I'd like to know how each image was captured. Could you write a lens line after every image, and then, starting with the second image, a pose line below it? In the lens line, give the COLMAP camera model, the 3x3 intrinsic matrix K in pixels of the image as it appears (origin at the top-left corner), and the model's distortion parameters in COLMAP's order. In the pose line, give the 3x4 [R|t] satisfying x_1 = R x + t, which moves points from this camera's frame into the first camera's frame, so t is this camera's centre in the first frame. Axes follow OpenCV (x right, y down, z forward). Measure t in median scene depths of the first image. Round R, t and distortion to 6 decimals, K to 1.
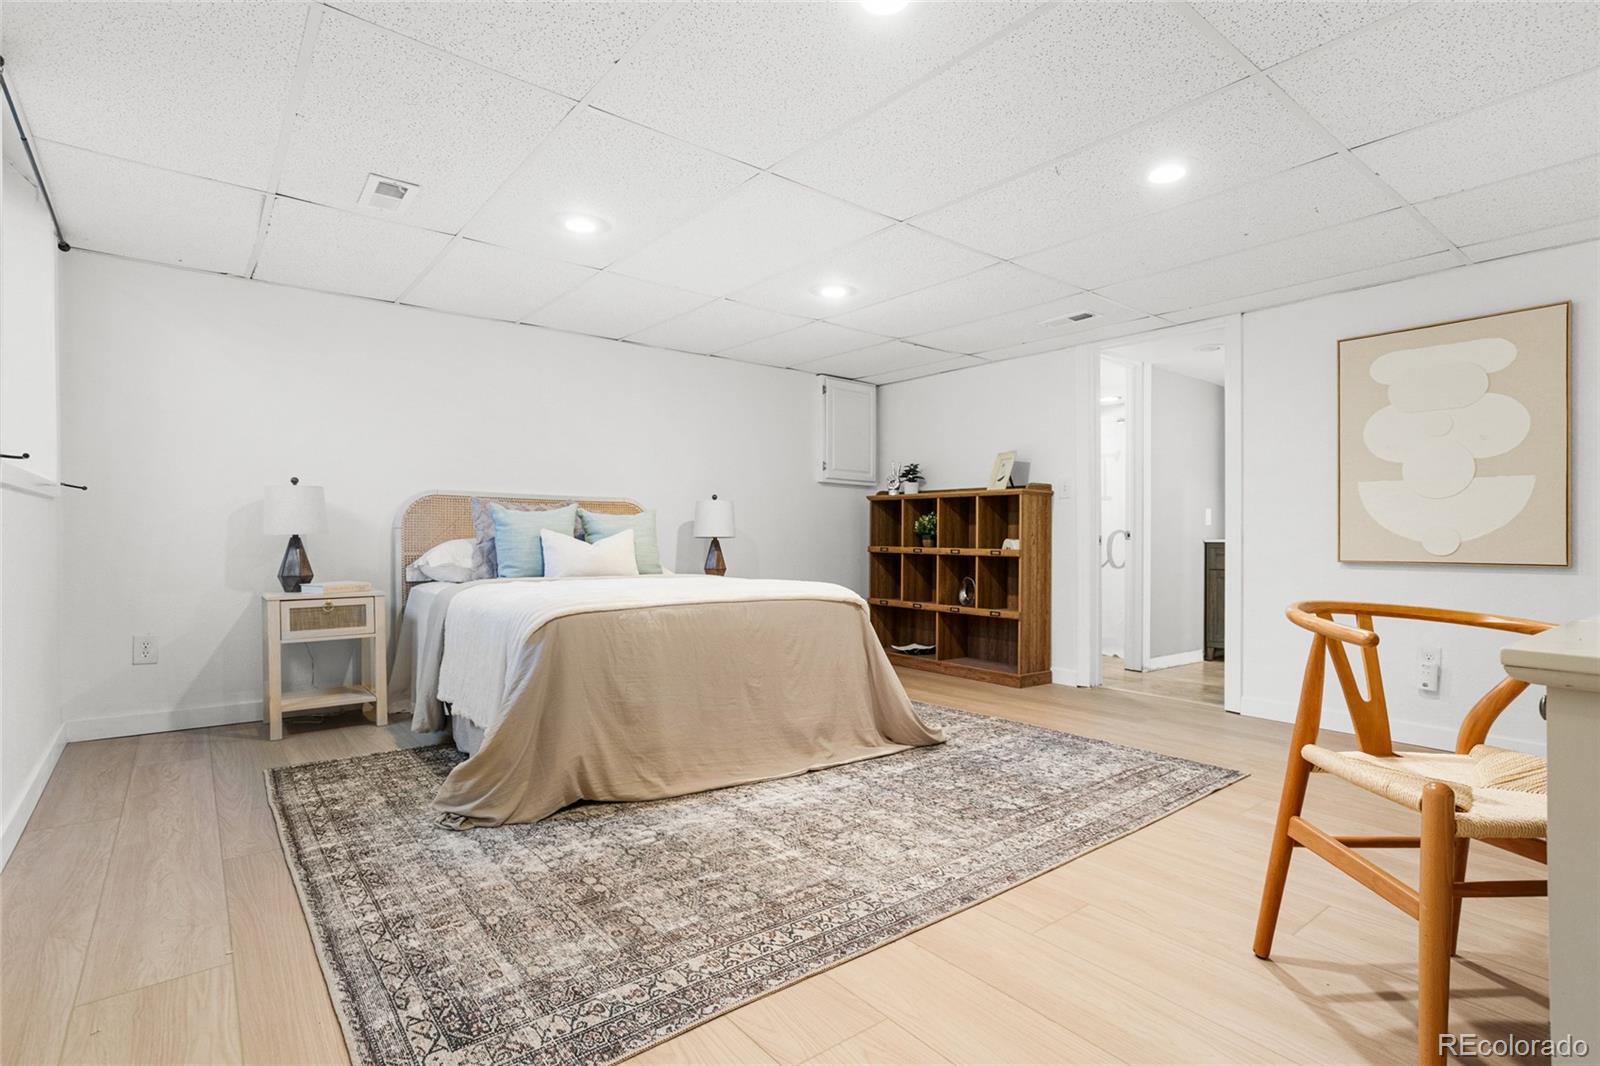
lens RADIAL K [[770.8, 0, 803.4], [0, 770.8, 533.9], [0, 0, 1]] dist [-0.044616, 0.029526]
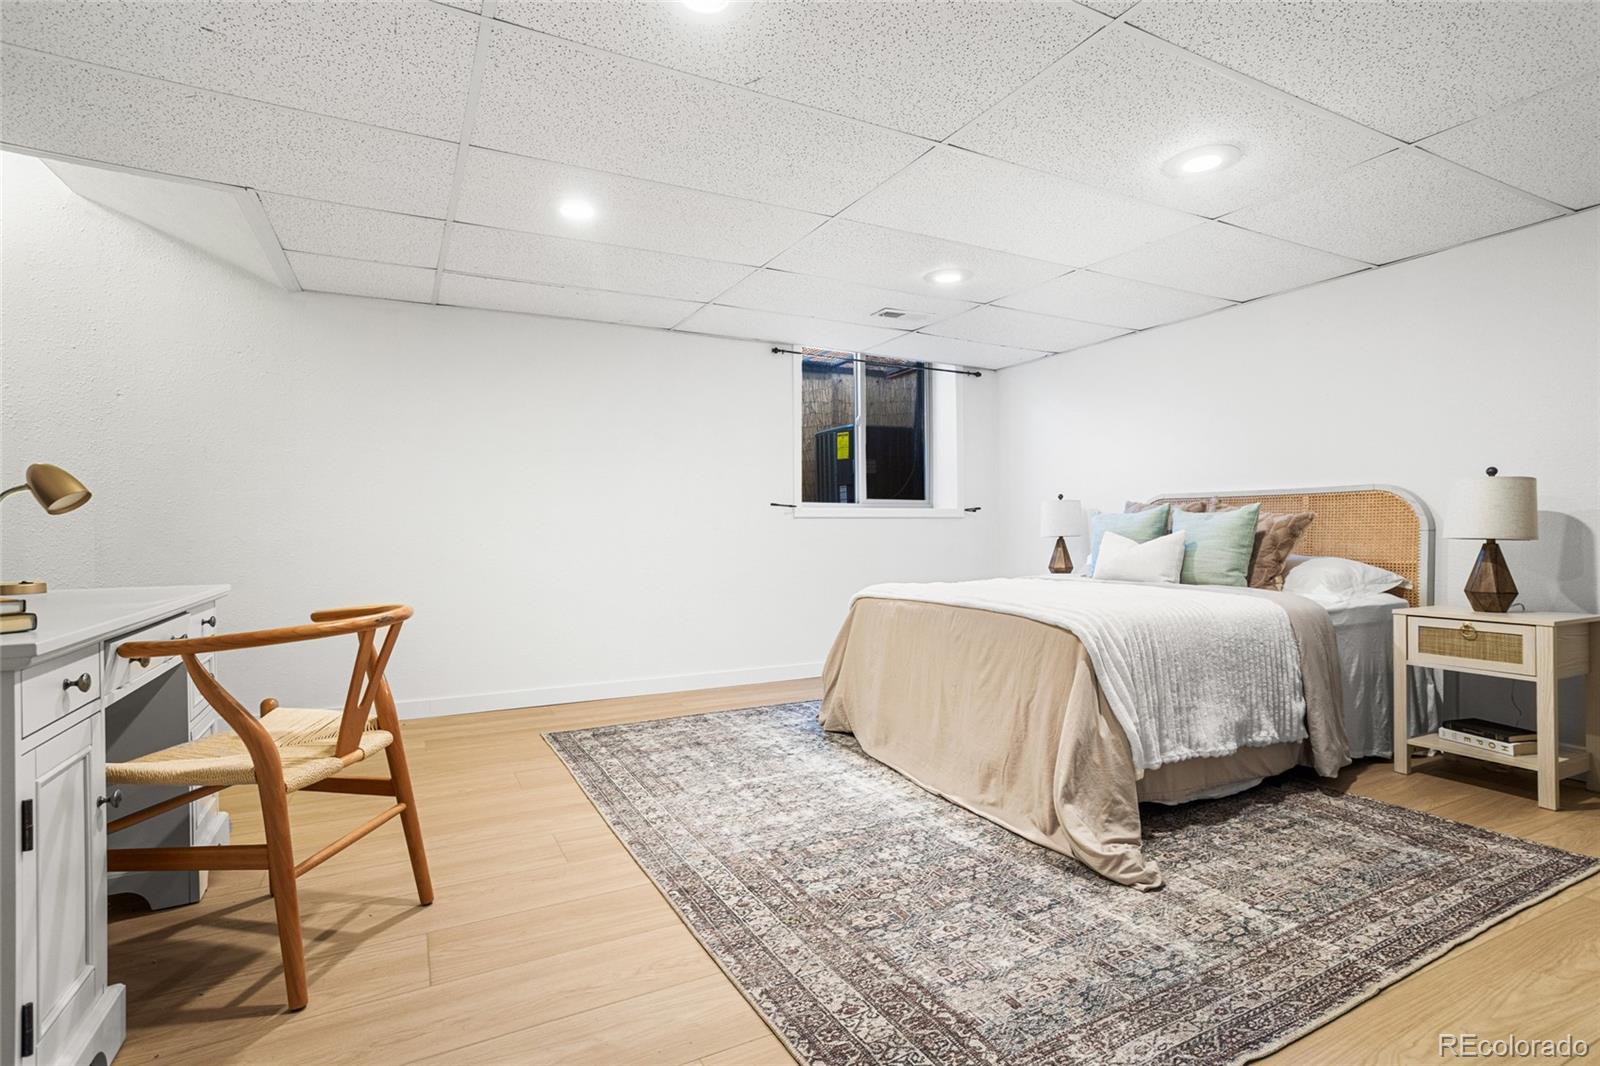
lens RADIAL K [[770.8, 0, 797.4], [0, 770.8, 536.9], [0, 0, 1]] dist [-0.044616, 0.029526]
pose [[-0.181573, -0.004242, -0.983368, 1.132259], [0.010867, 0.999921, -0.006319, 0.009126], [0.983317, -0.011833, -0.181512, 1.222440]]
